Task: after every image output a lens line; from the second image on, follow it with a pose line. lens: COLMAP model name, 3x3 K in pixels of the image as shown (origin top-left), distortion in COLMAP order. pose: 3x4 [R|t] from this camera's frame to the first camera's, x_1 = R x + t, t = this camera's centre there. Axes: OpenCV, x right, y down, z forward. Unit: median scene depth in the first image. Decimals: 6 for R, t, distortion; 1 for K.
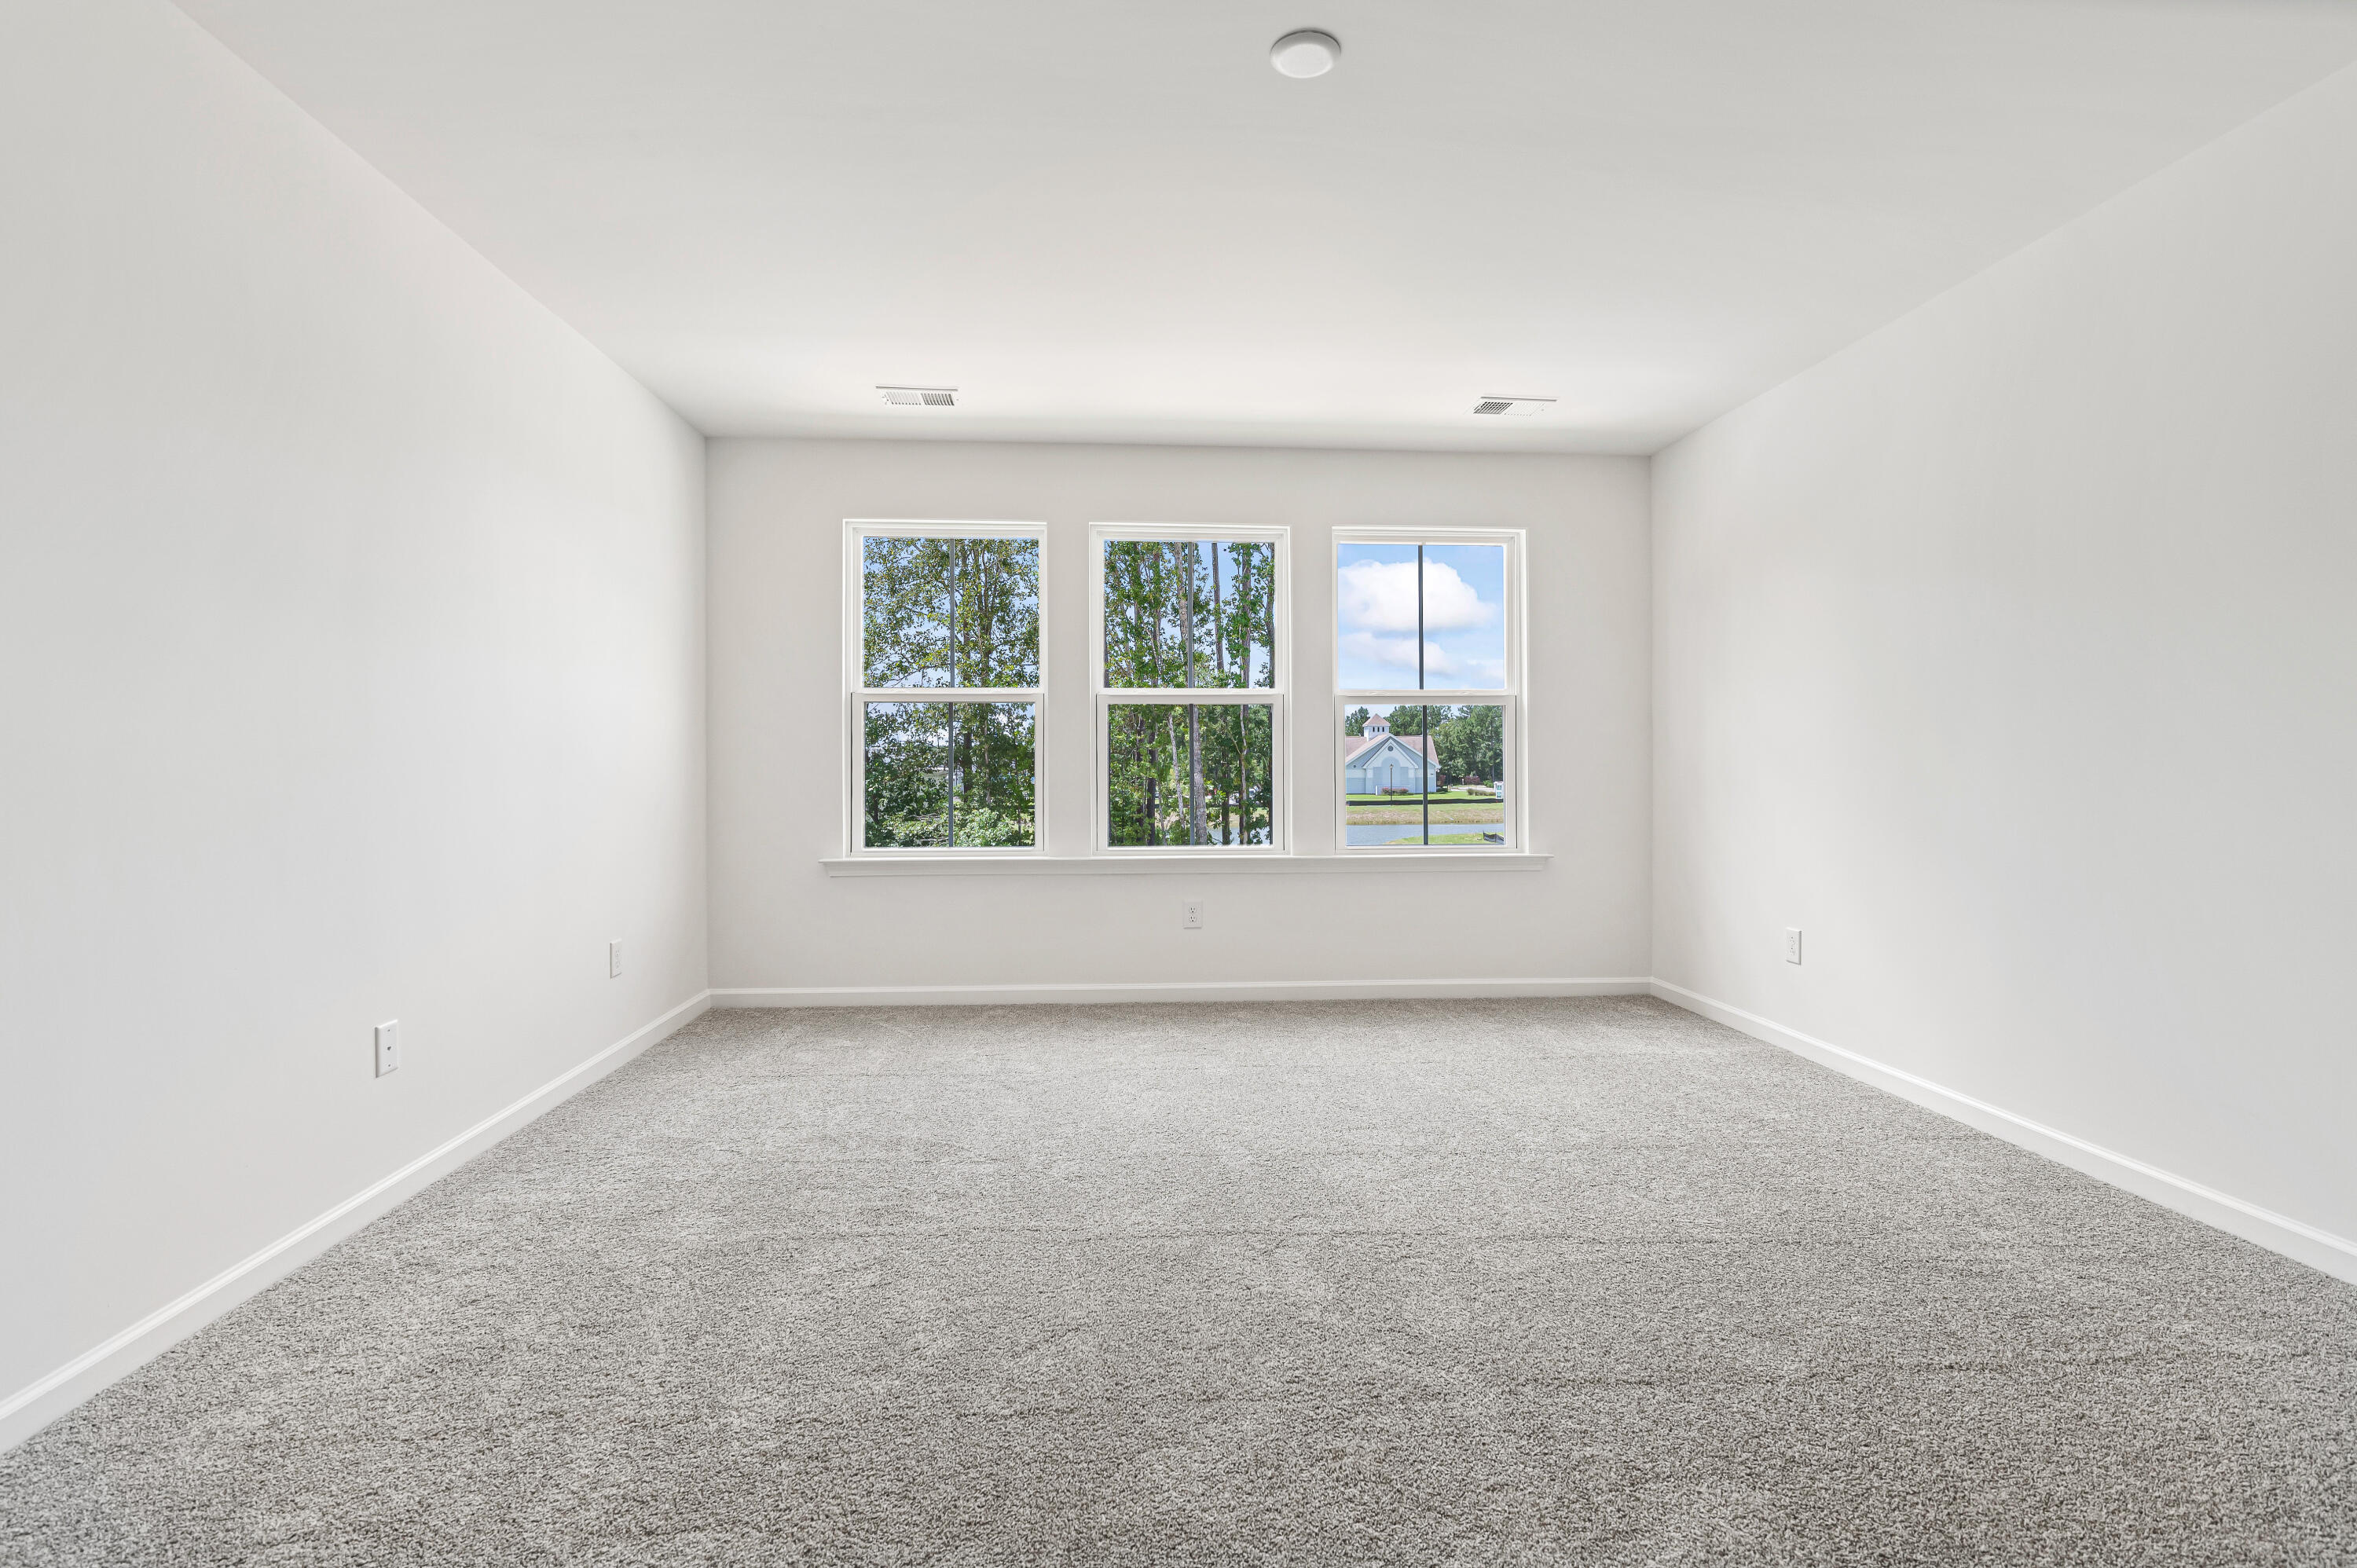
lens RADIAL K [[1089.7, 0, 1169.9], [0, 1089.7, 761.6], [0, 0, 1]] dist [-0.010252, -0.000215]
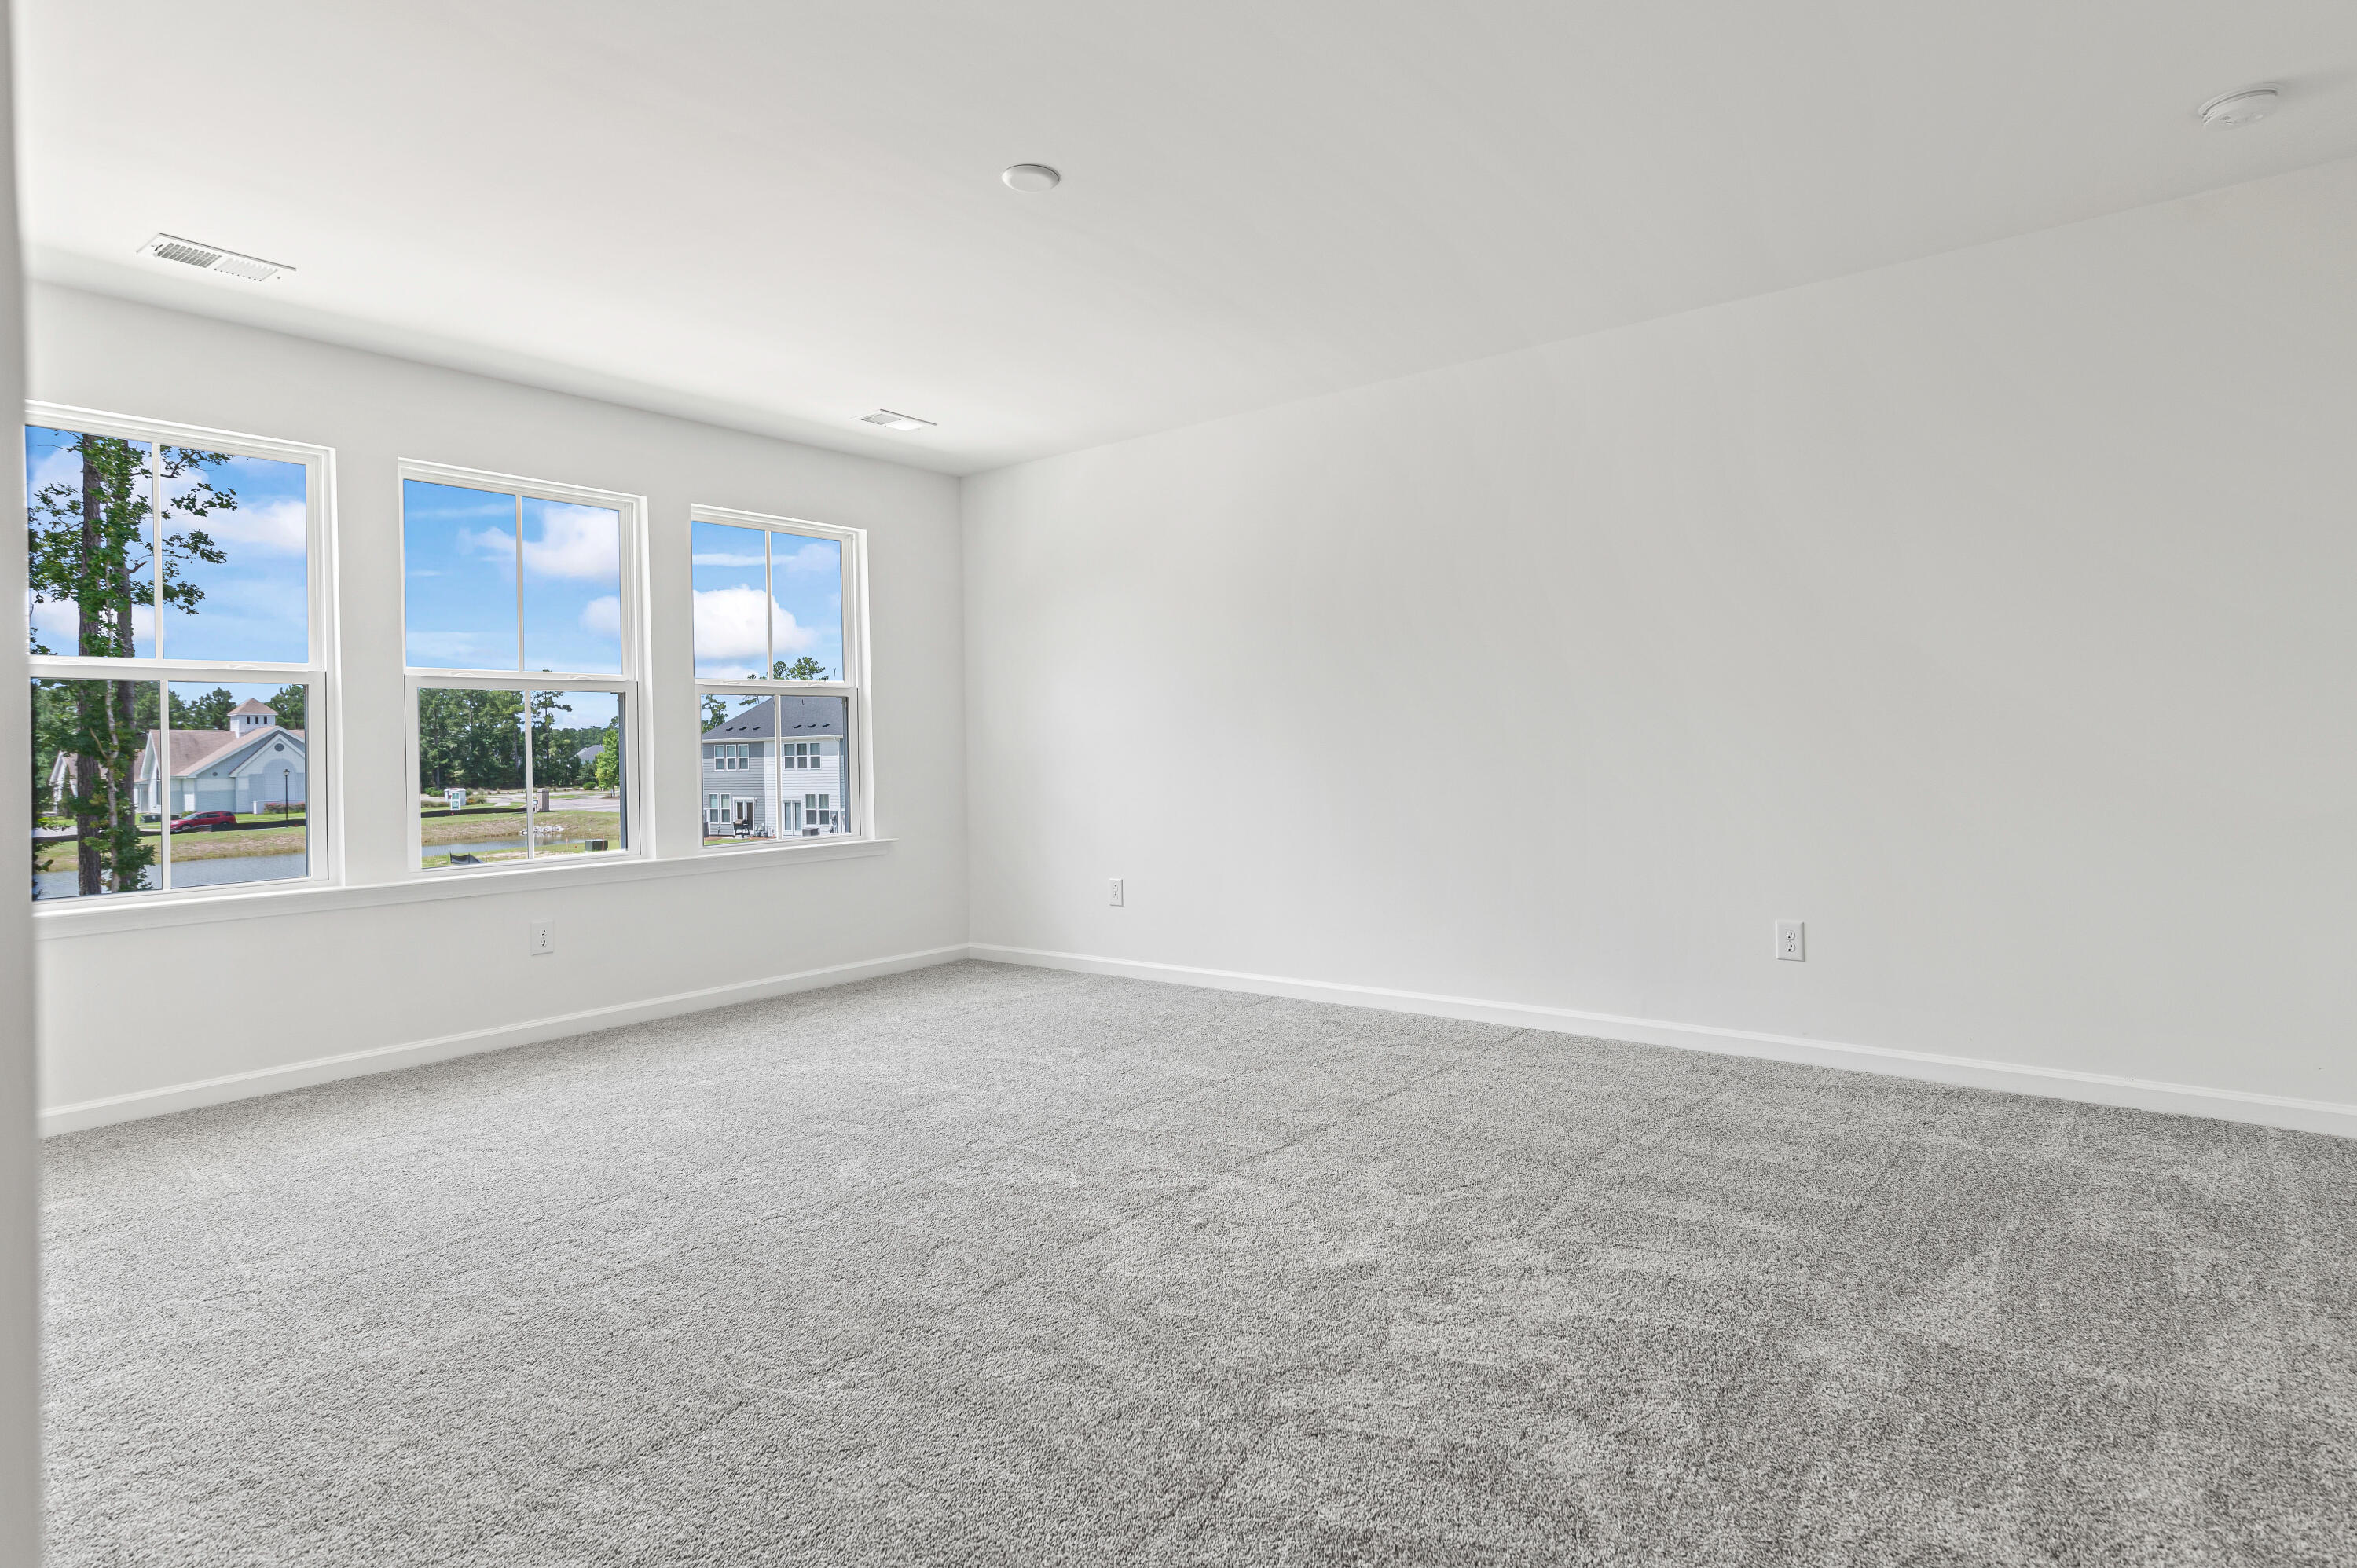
lens RADIAL K [[1283.2, 0, 1176.1], [0, 1283.2, 771.1], [0, 0, 1]] dist [-0.001118, -0.000183]
pose [[0.662294, -0.028845, 0.748688, -0.397574], [0.021523, 0.999579, 0.019472, -0.000212], [-0.748935, 0.003218, 0.662636, -0.038416]]
